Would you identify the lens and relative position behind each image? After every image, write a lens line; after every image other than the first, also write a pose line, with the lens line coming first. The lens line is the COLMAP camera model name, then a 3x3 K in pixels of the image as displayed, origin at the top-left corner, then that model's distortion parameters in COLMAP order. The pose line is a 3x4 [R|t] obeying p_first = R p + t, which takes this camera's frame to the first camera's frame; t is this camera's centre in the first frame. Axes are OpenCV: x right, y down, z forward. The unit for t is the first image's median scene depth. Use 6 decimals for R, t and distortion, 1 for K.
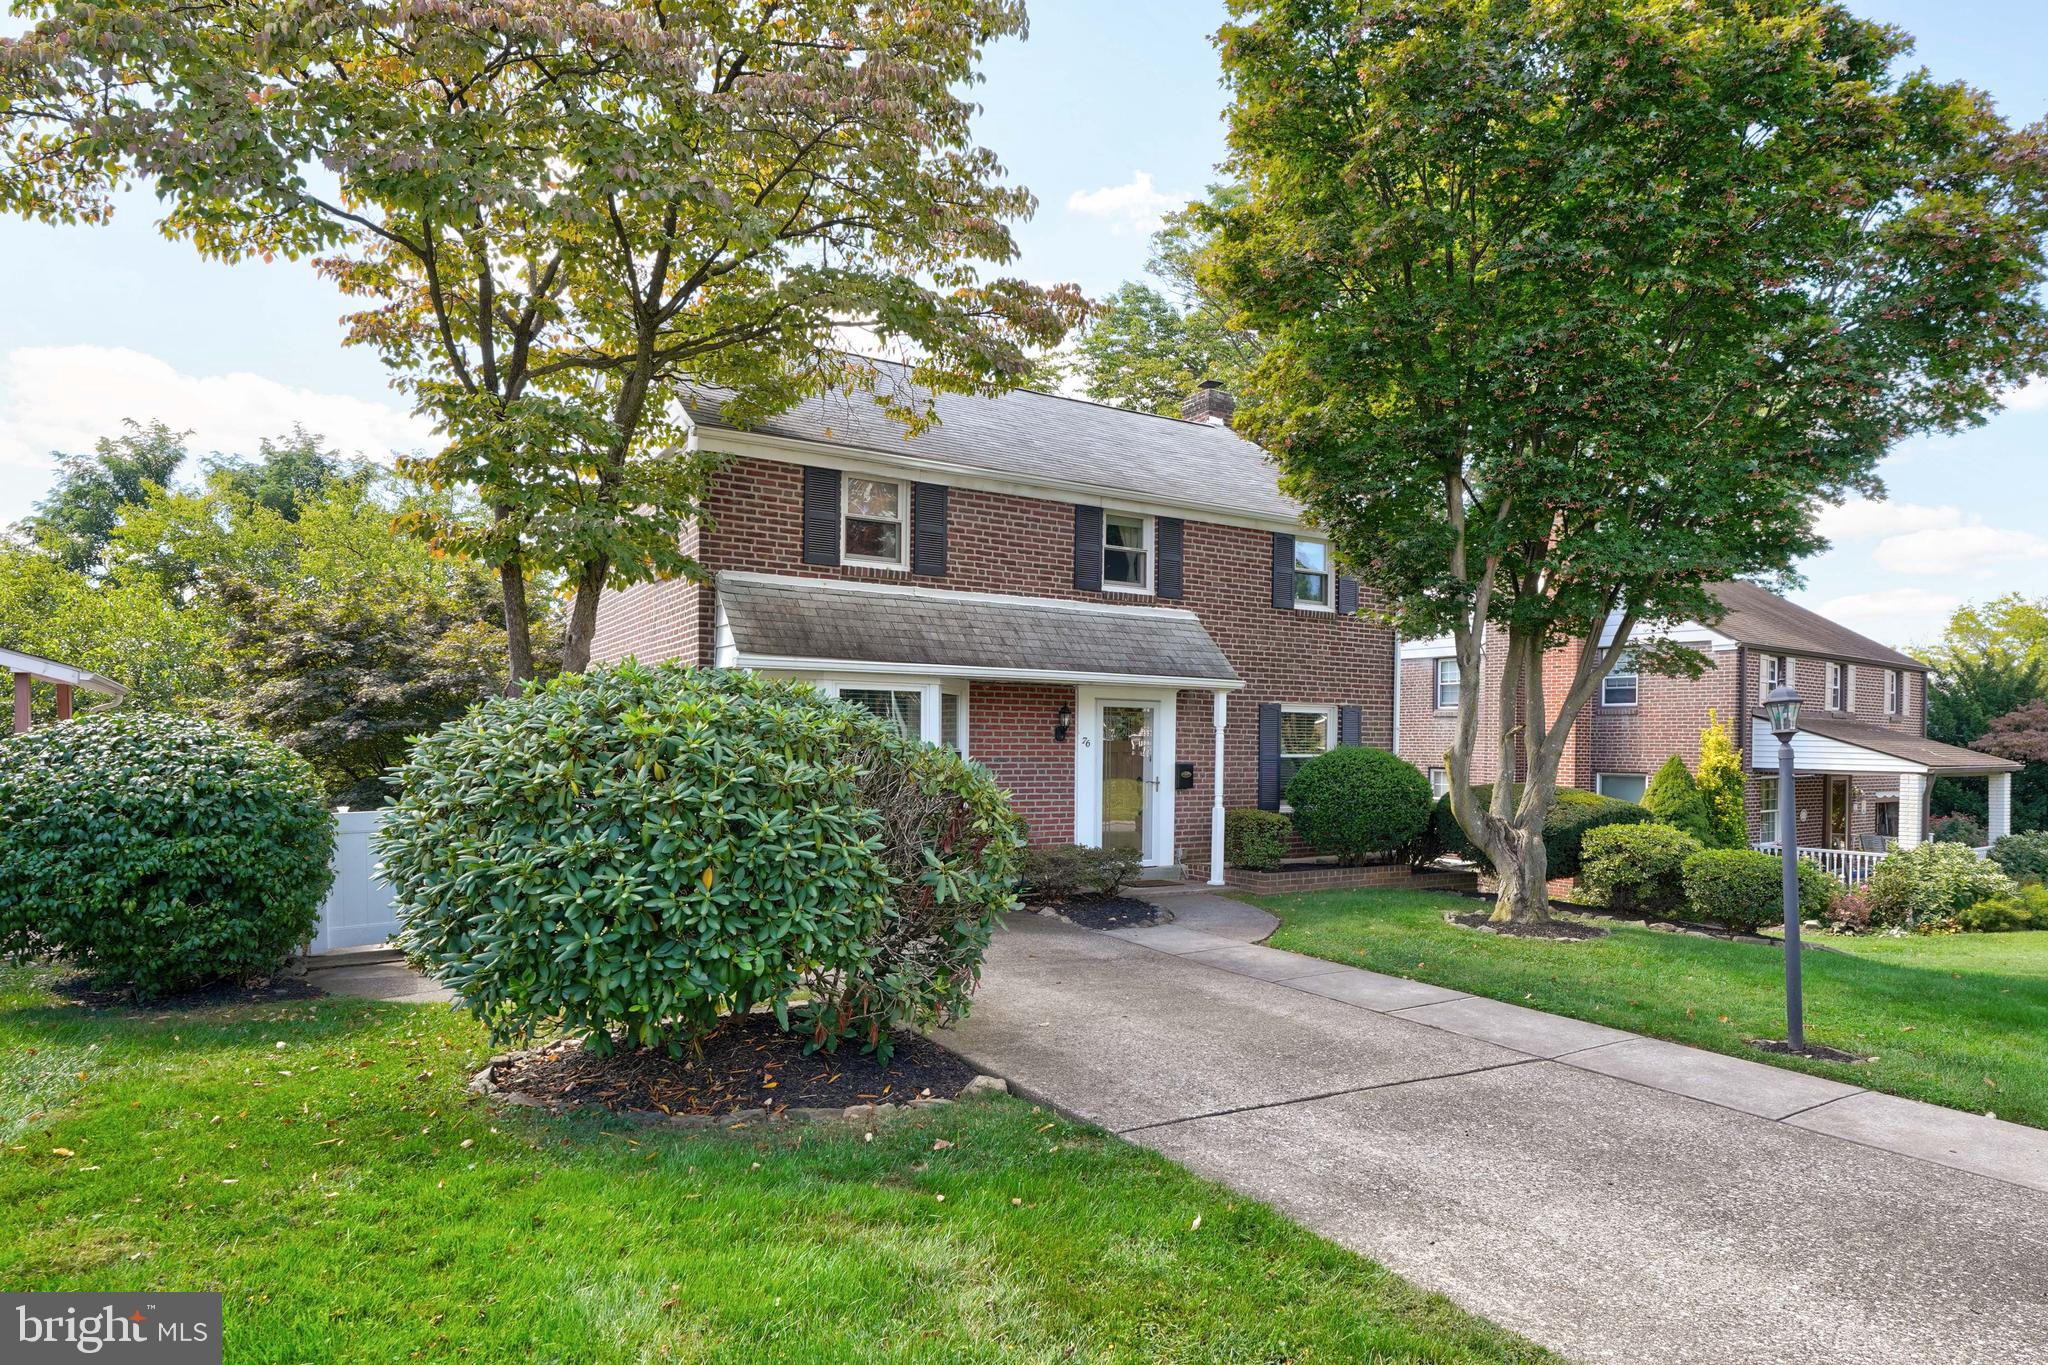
lens RADIAL K [[1127.4, 0, 1103.7], [0, 1127.4, 755.0], [0, 0, 1]] dist [-0.000758, -0.000447]
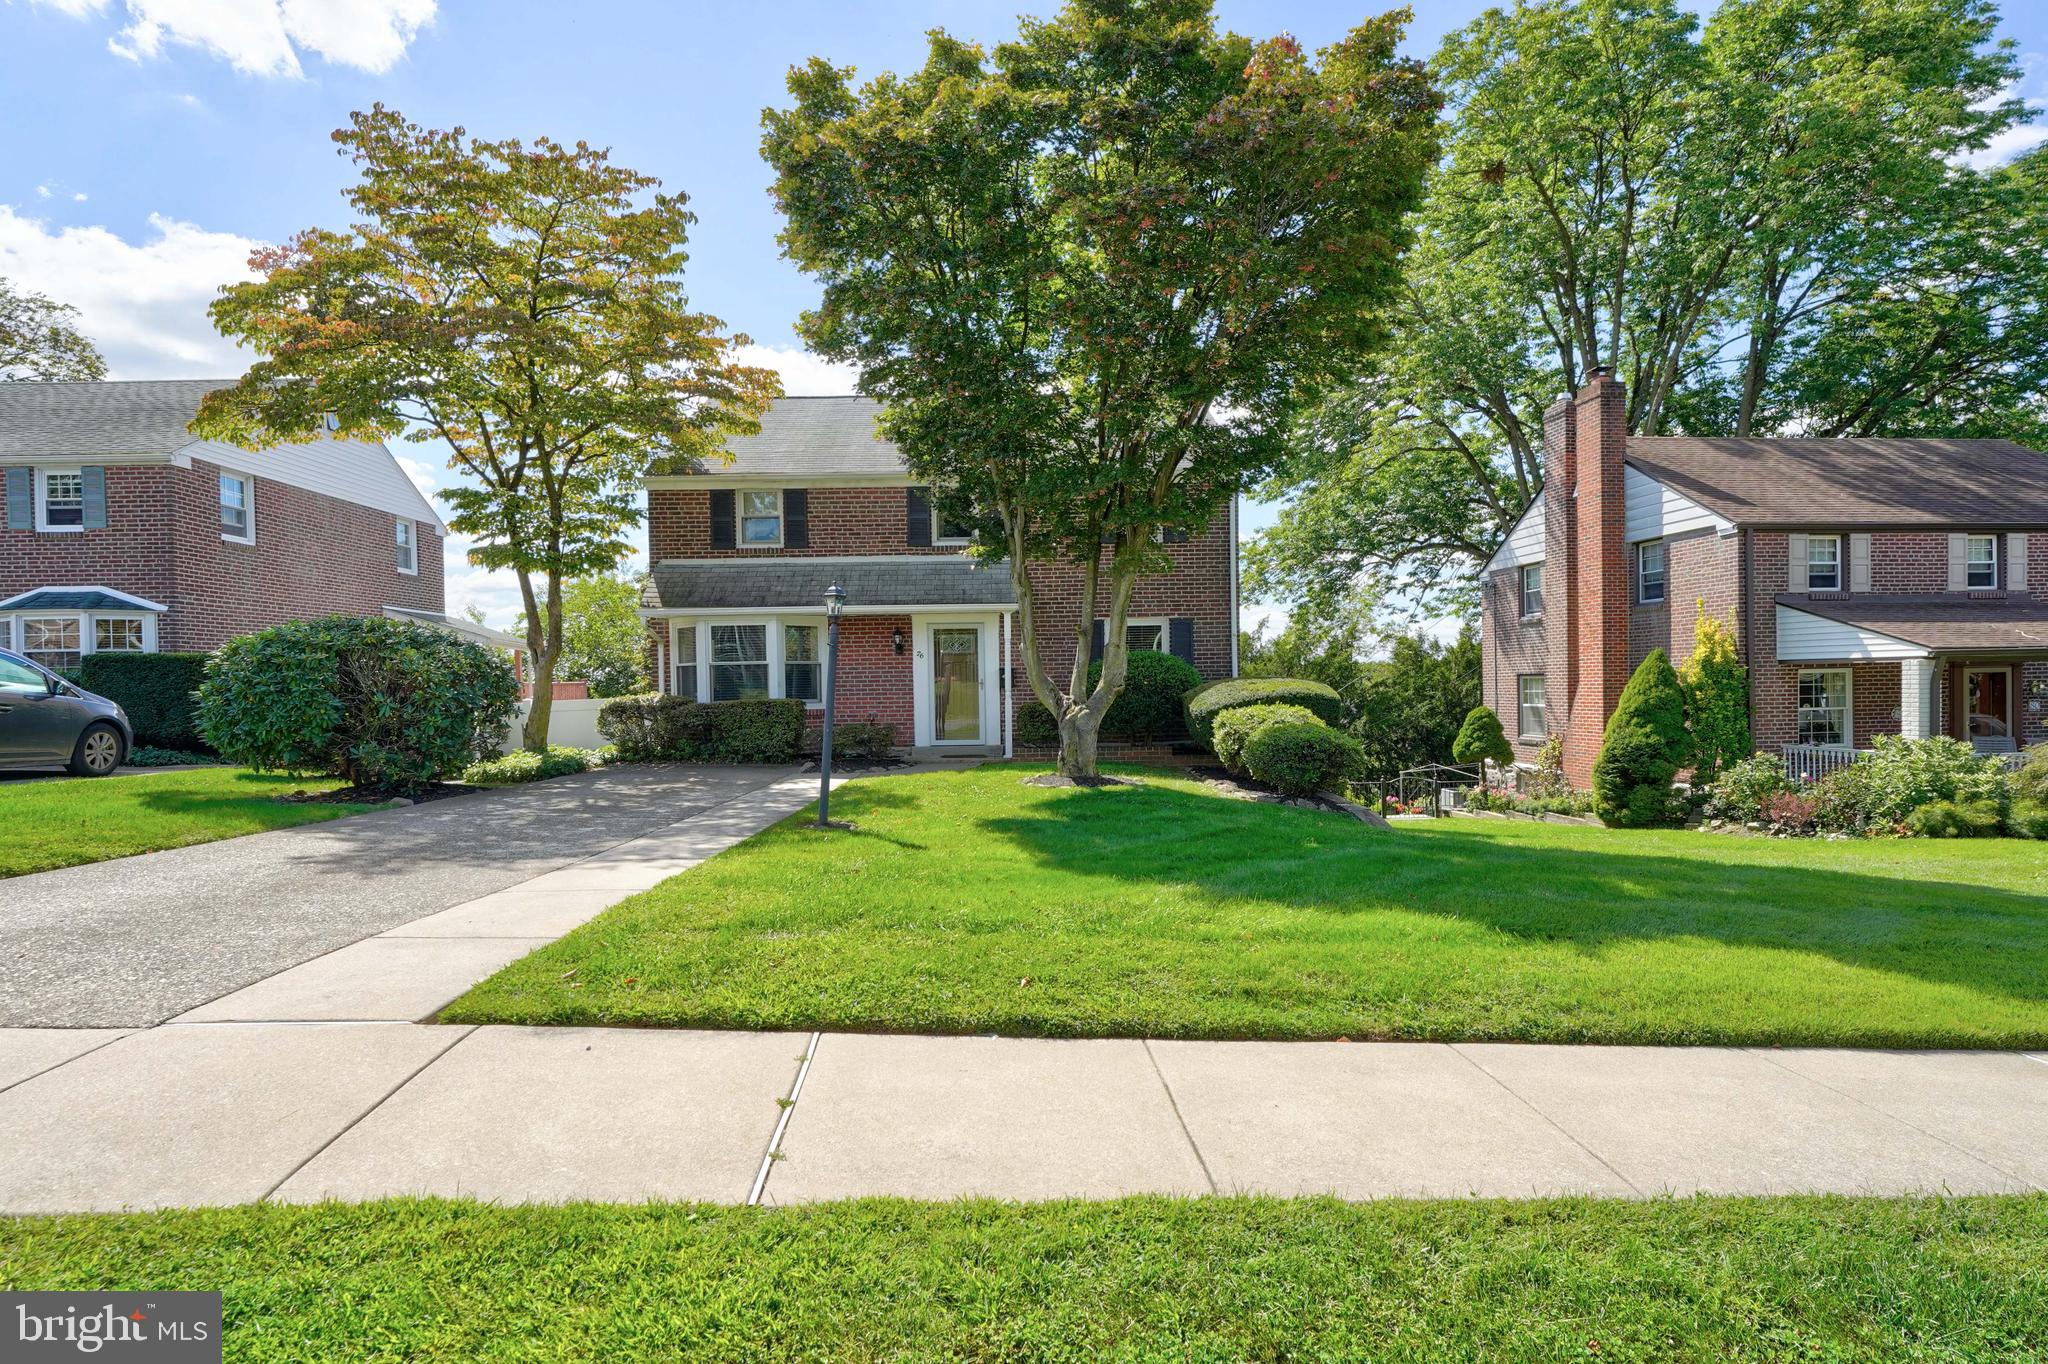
lens RADIAL K [[1005.6, 0, 1025.4], [0, 1005.6, 693.3], [0, 0, 1]] dist [0.000042, -0.000528]
pose [[0.855540, -0.021375, -0.517296, 0.754386], [0.020825, 0.999760, -0.006868, 0.048650], [0.517318, -0.004897, 0.855779, -0.006279]]
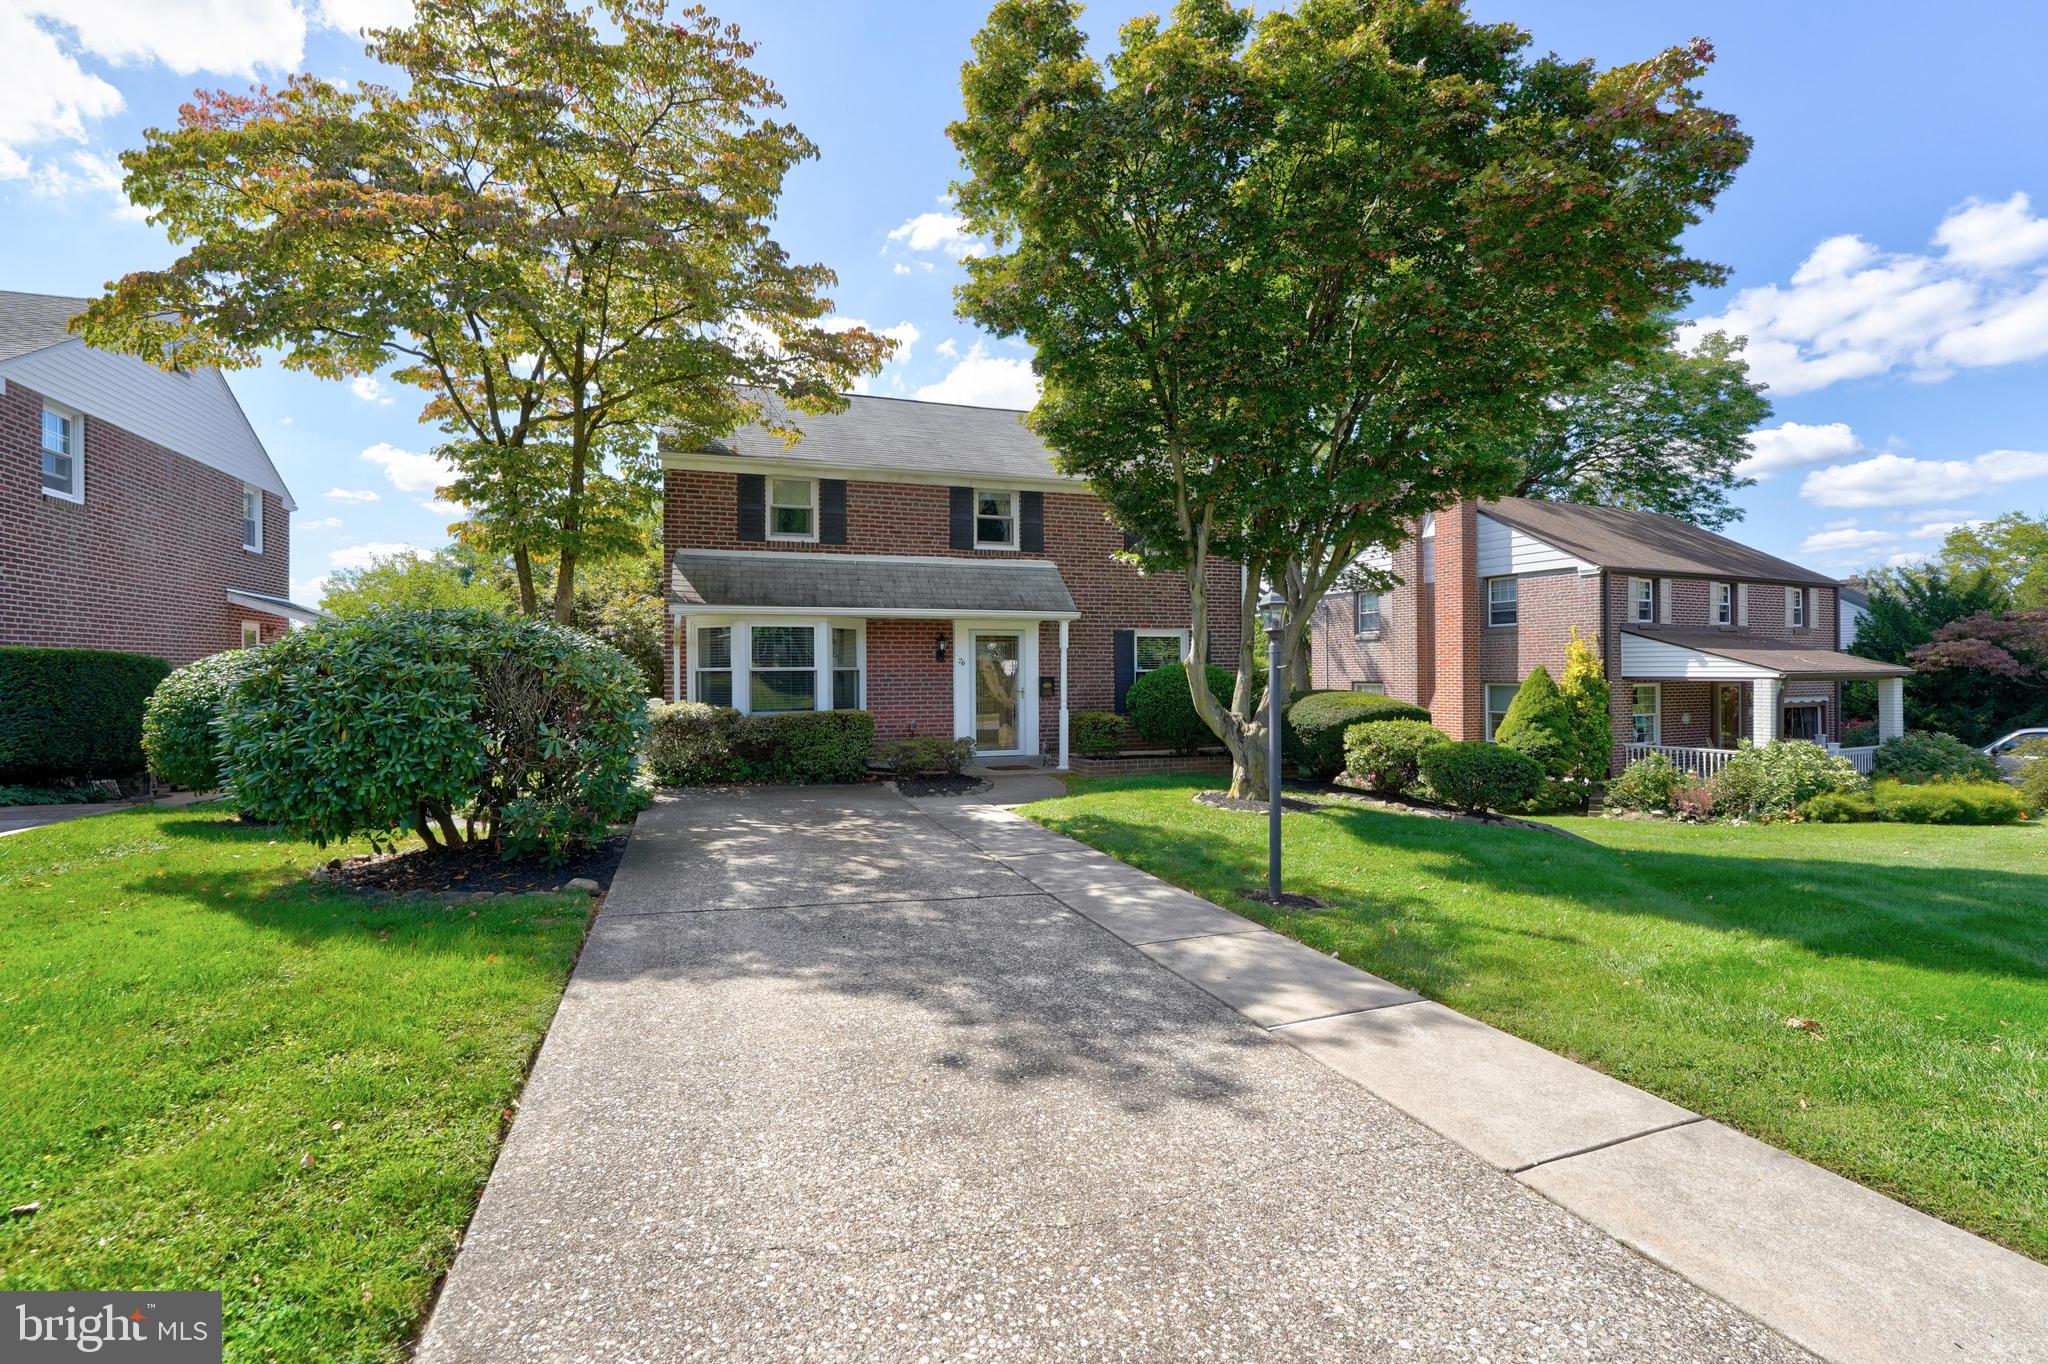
lens RADIAL K [[841.5, 0, 983.3], [0, 841.5, 662.2], [0, 0, 1]] dist [-0.018102, 0.000609]
pose [[0.967223, -0.021668, -0.253003, 0.265499], [0.015024, 0.999490, -0.028166, 0.017416], [0.253484, 0.023442, 0.967056, 0.039228]]
